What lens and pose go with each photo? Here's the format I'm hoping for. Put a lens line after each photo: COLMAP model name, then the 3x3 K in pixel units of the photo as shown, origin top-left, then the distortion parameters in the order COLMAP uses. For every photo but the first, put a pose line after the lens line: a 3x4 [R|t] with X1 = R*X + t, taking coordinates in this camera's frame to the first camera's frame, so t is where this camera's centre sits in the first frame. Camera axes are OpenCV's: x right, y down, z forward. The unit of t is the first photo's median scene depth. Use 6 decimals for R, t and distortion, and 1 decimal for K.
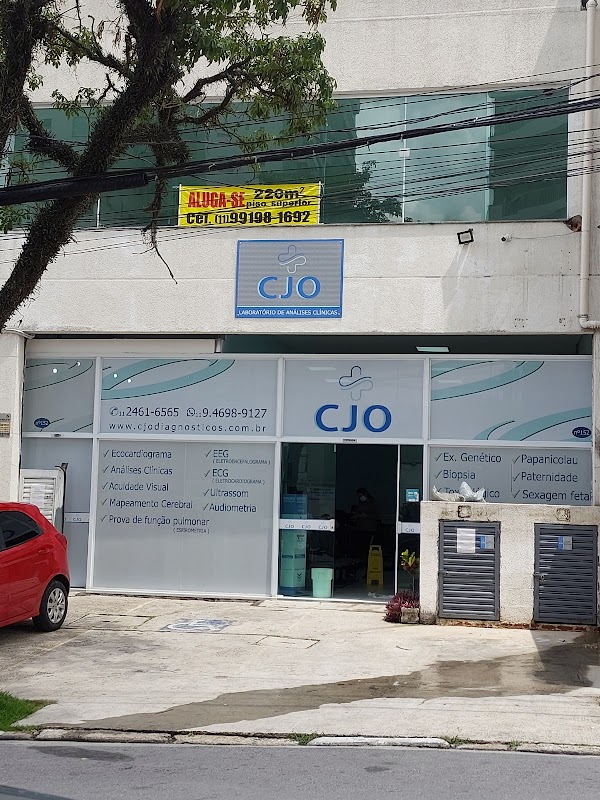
lens RADIAL K [[1152.6, 0, 299.8], [0, 1152.6, 397.1], [0, 0, 1]] dist [0.071774, 0.000000]
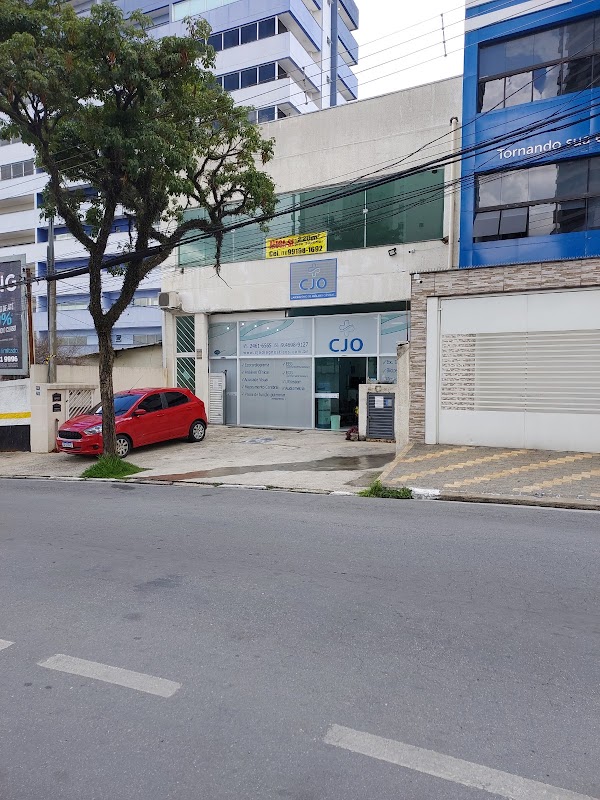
lens RADIAL K [[575.0, 0, 297.1], [0, 575.0, 402.4], [0, 0, 1]] dist [0.054403, -0.028354]
pose [[0.956591, -0.011024, -0.291224, 0.266206], [0.046268, 0.992355, 0.114412, -0.001948], [0.287736, -0.122920, 0.949789, -0.033617]]
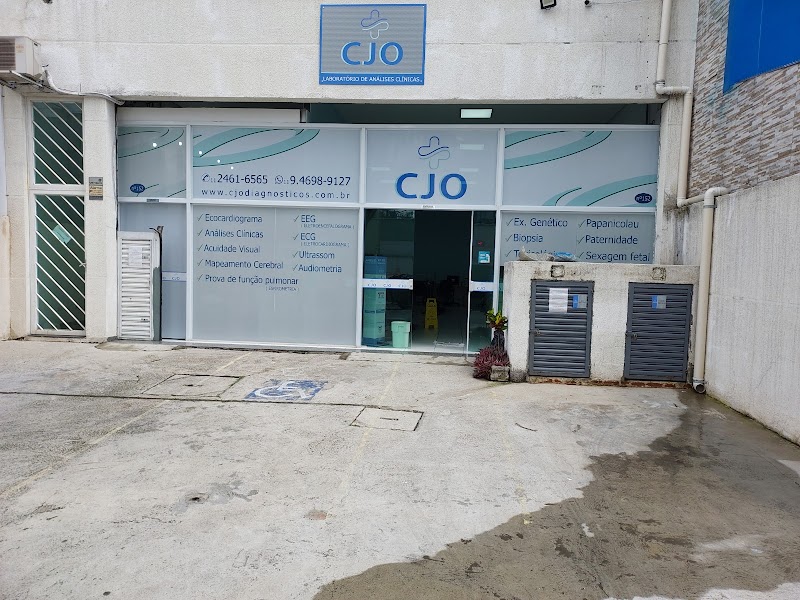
lens RADIAL K [[575.0, 0, 406.6], [0, 575.0, 305.1], [0, 0, 1]] dist [0.054403, -0.028354]
pose [[0.994683, -0.005604, 0.102835, -0.033163], [-0.010250, 0.988173, 0.153001, 0.046483], [-0.102476, -0.153241, 0.982861, 0.454319]]
